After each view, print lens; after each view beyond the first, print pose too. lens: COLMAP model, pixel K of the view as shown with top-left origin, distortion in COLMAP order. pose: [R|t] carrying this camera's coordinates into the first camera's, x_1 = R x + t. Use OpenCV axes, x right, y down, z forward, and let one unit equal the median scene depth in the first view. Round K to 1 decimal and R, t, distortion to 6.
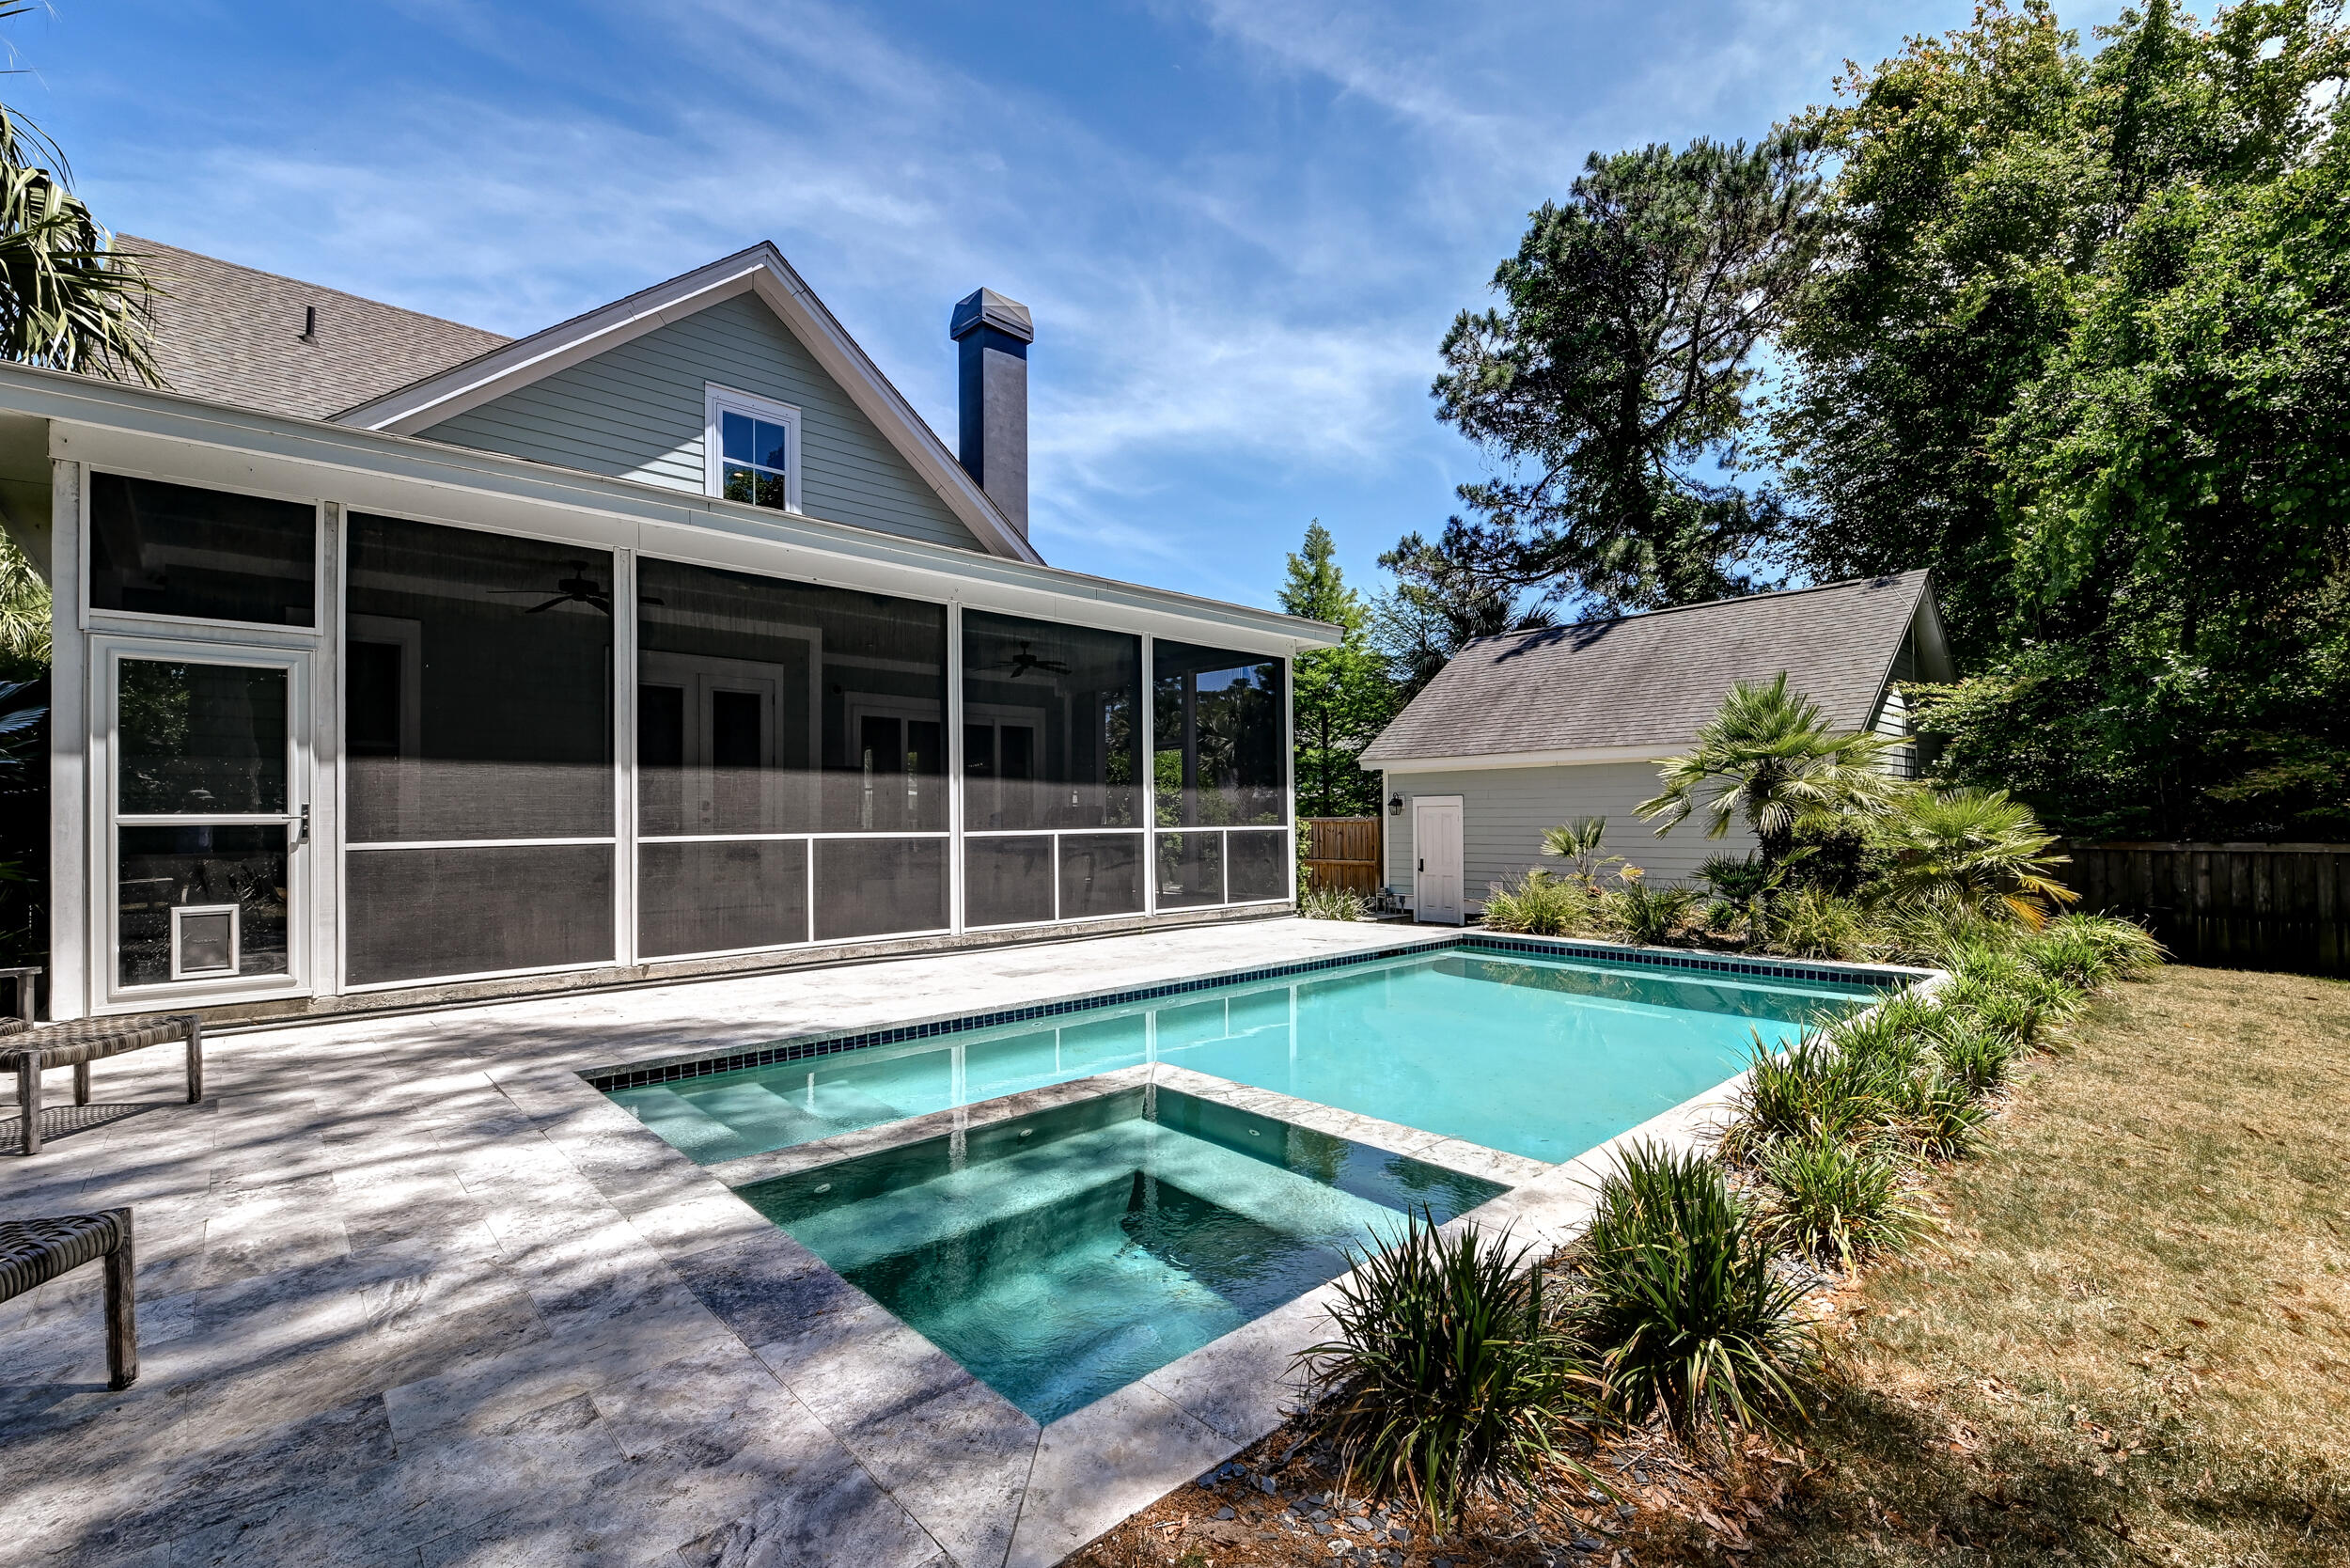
lens RADIAL K [[998.4, 0, 1174.9], [0, 998.4, 816.6], [0, 0, 1]] dist [-0.008559, -0.000363]
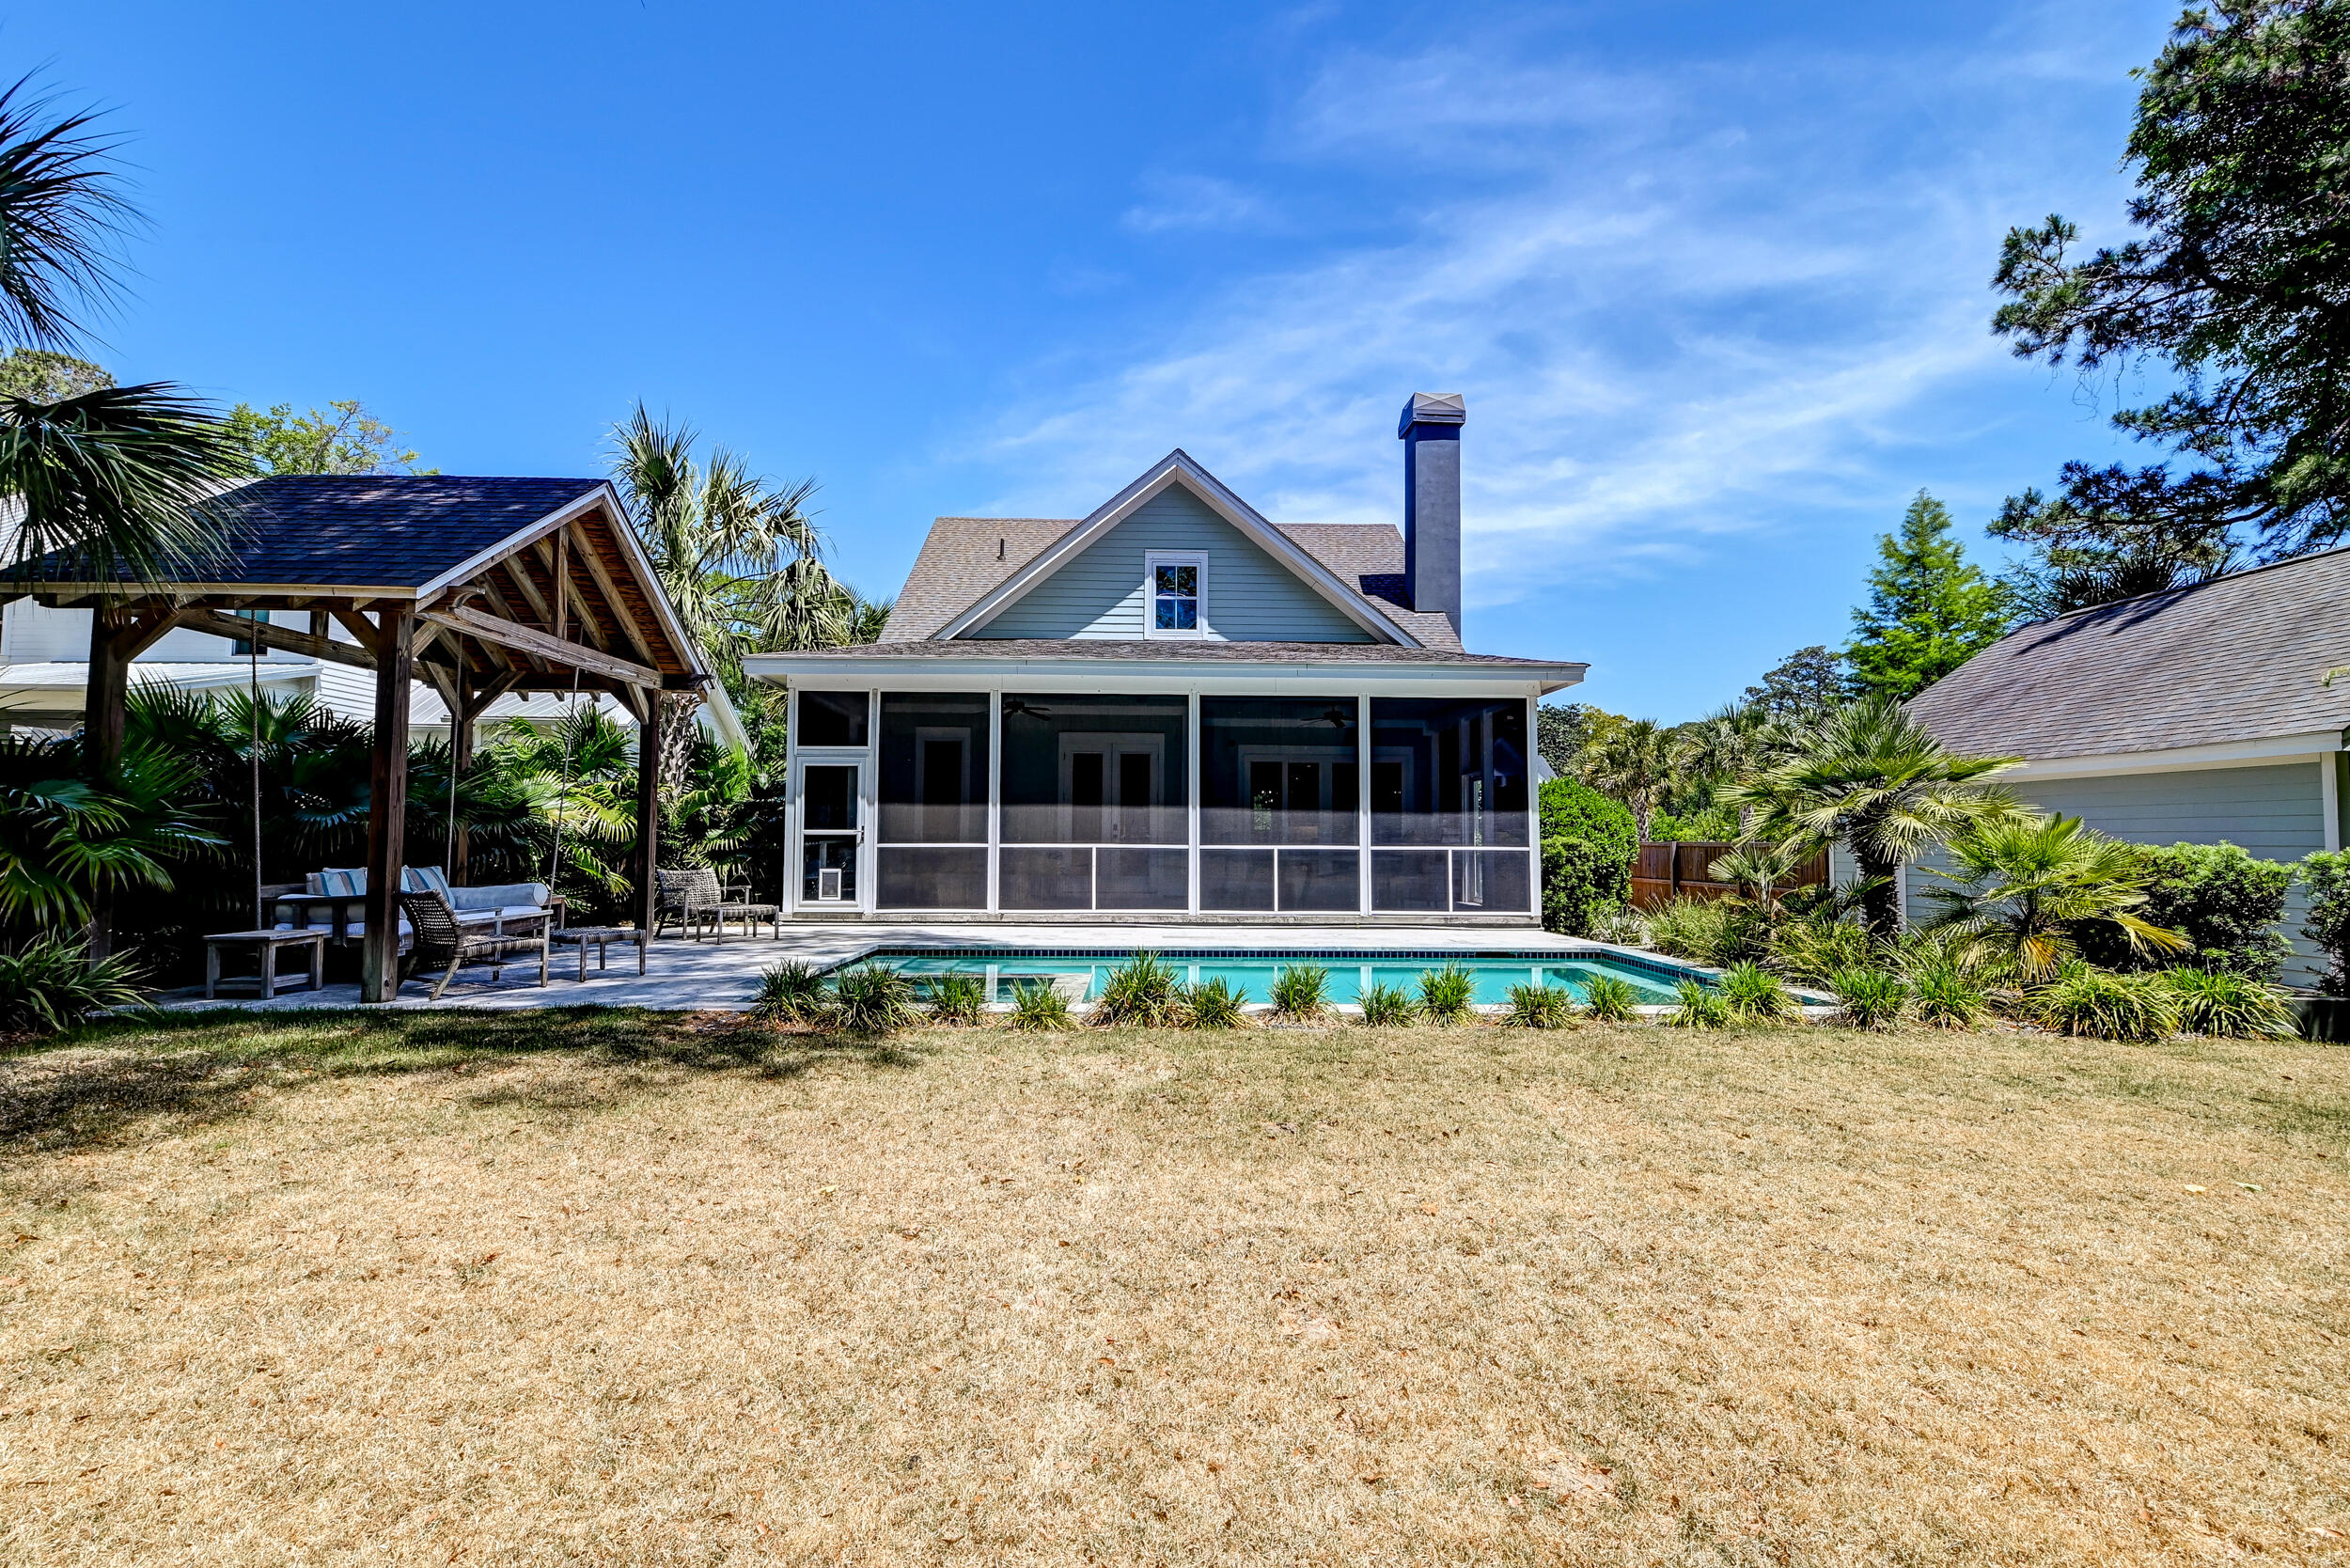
lens RADIAL K [[974.9, 0, 1175.0], [0, 974.9, 784.0], [0, 0, 1]] dist [-0.008510, -0.000044]
pose [[0.747244, -0.022143, -0.664181, 0.592483], [-0.011026, 0.998894, -0.045707, -0.007384], [0.664459, 0.041477, 0.746173, -0.084065]]
